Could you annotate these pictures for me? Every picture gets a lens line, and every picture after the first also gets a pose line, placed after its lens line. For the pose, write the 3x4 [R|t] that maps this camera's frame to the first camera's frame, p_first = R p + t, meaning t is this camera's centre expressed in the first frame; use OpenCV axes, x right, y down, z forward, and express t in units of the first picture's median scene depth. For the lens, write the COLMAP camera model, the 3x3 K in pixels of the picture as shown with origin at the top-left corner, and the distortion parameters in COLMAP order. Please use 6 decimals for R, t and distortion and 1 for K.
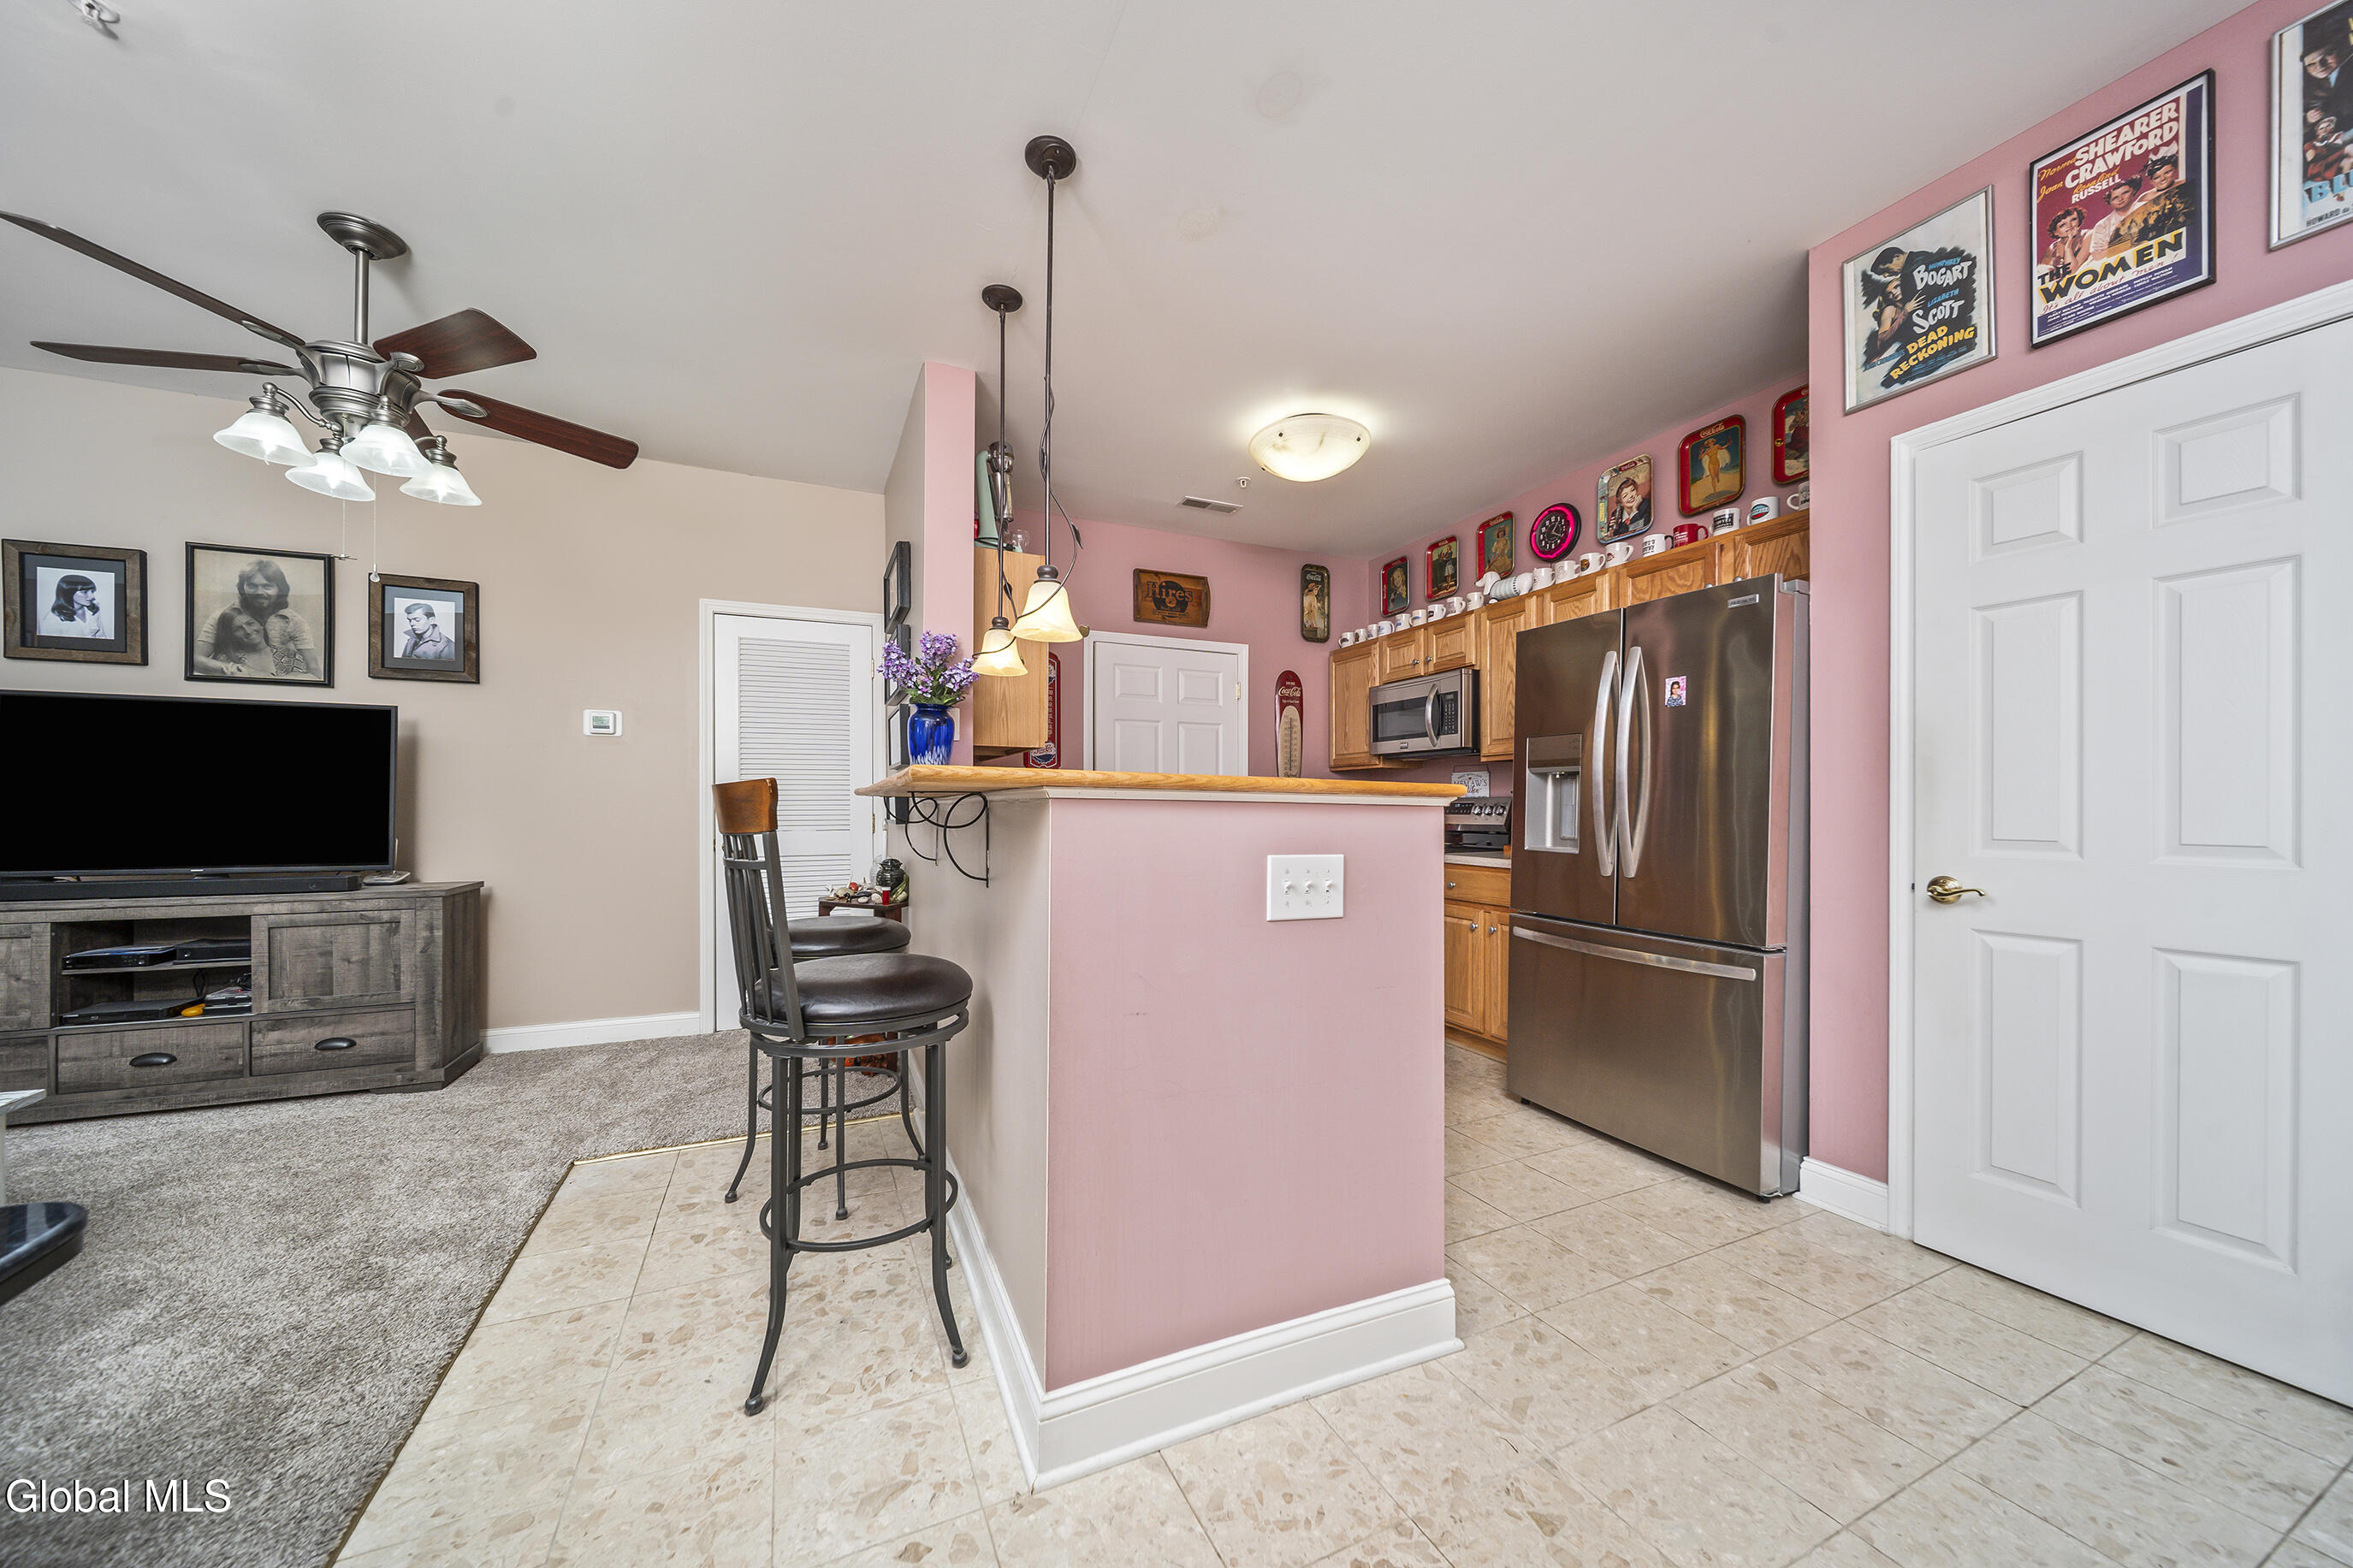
lens RADIAL K [[823.1, 0, 1182.4], [0, 823.1, 809.1], [0, 0, 1]] dist [-0.007942, 0.000016]
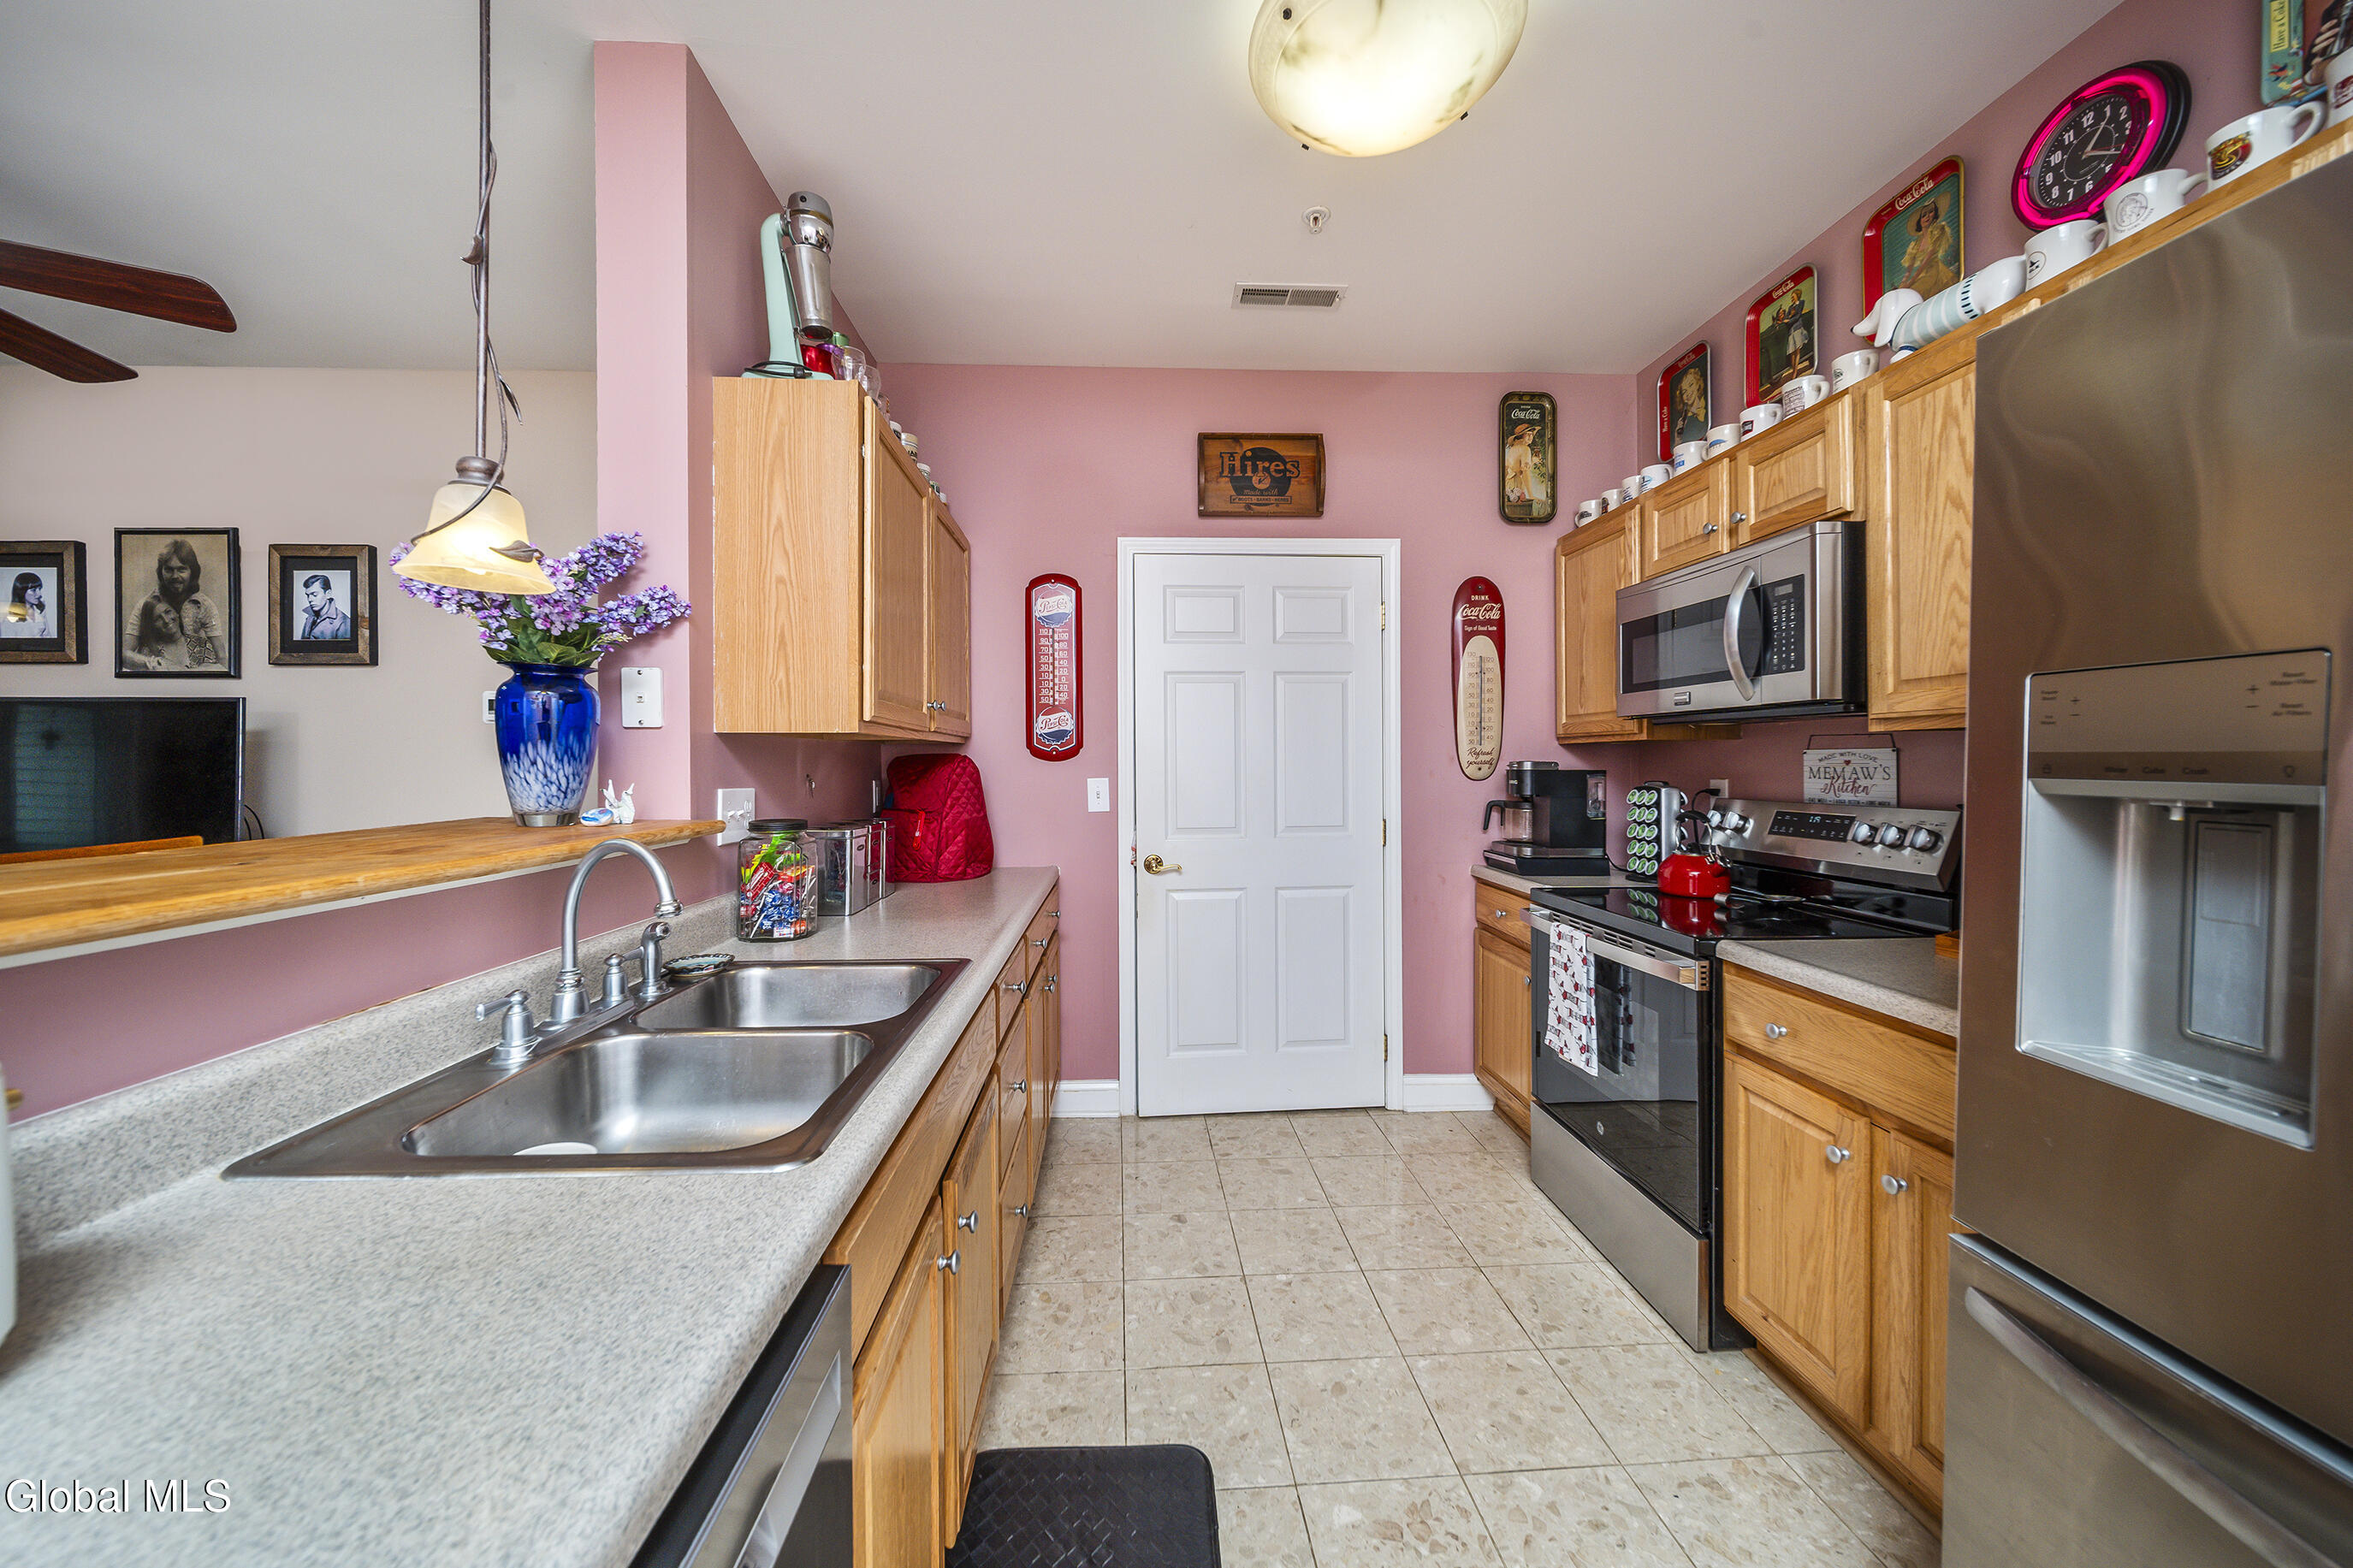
lens RADIAL K [[829.2, 0, 1165.1], [0, 829.2, 769.3], [0, 0, 1]] dist [-0.007067, -0.000197]
pose [[0.927076, -0.002336, -0.374867, 0.213759], [0.003886, 0.999987, 0.003378, -0.048388], [0.374854, -0.004588, 0.927072, 0.537541]]
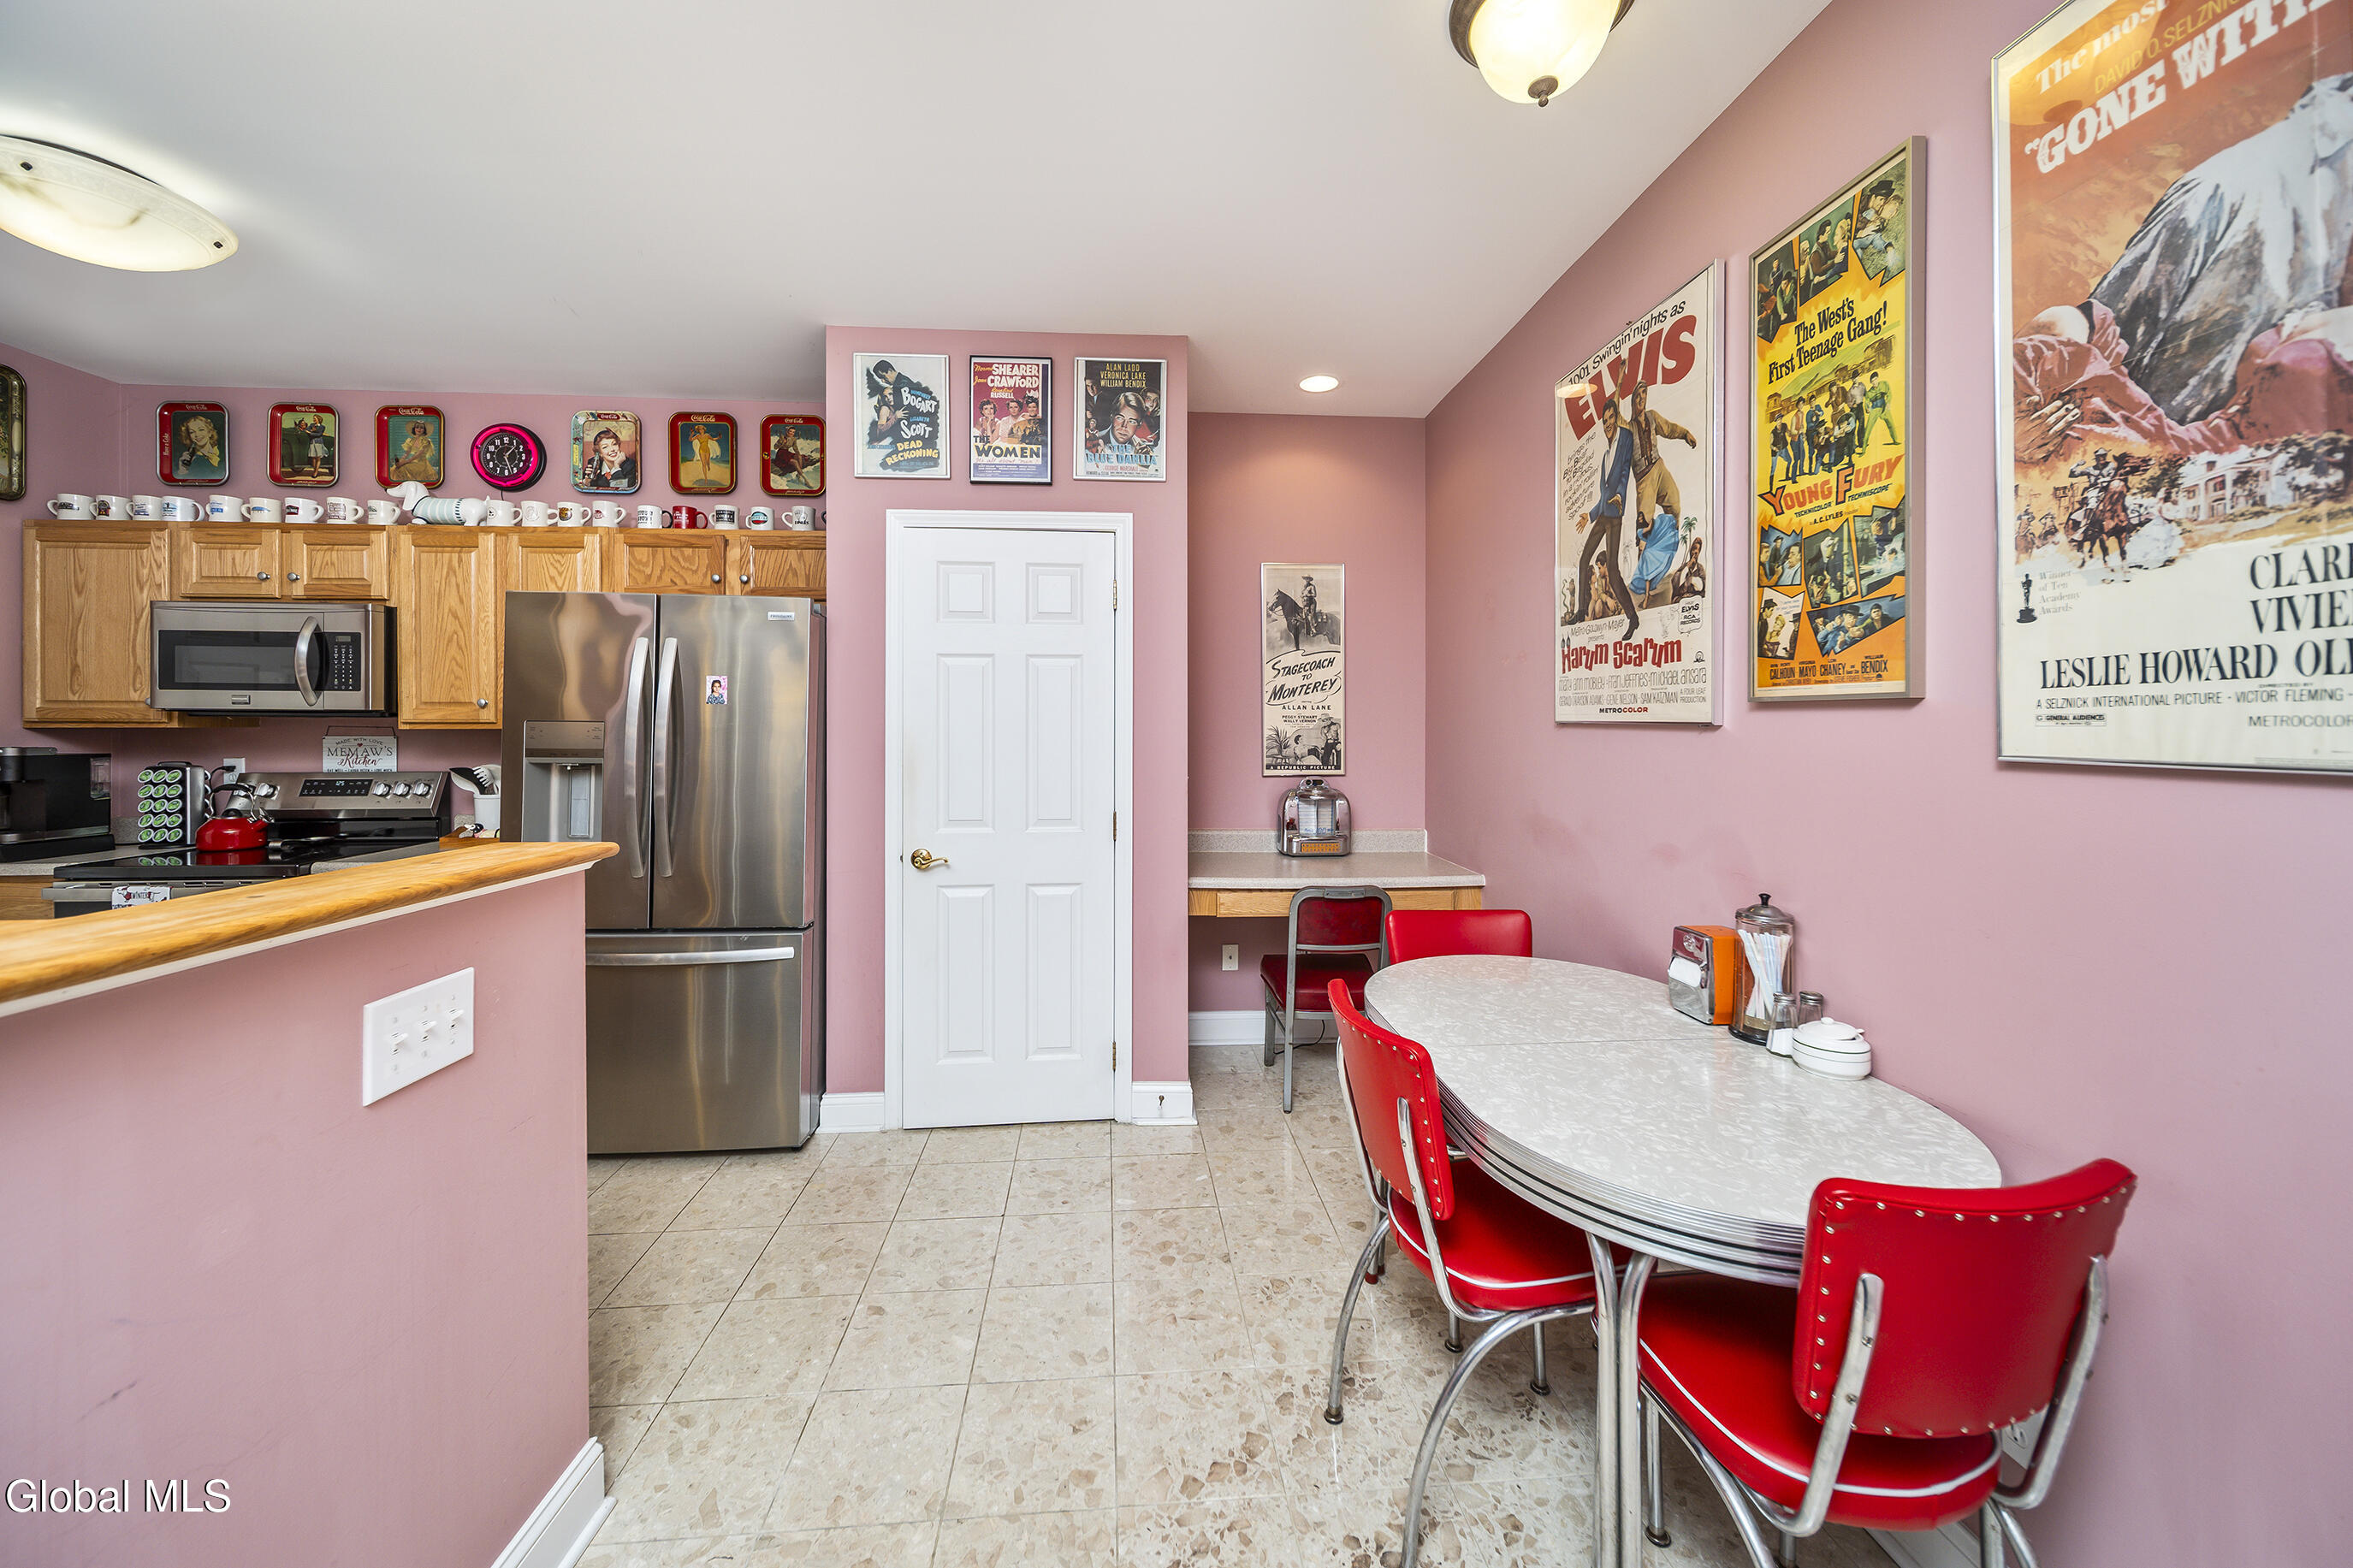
lens RADIAL K [[838.1, 0, 1173.0], [0, 838.1, 723.0], [0, 0, 1]] dist [-0.000535, -0.000118]
pose [[0.348386, -0.001076, 0.937351, -0.131751], [0.001035, 0.999999, 0.000764, -0.075174], [-0.937351, 0.000704, 0.348387, 0.074542]]
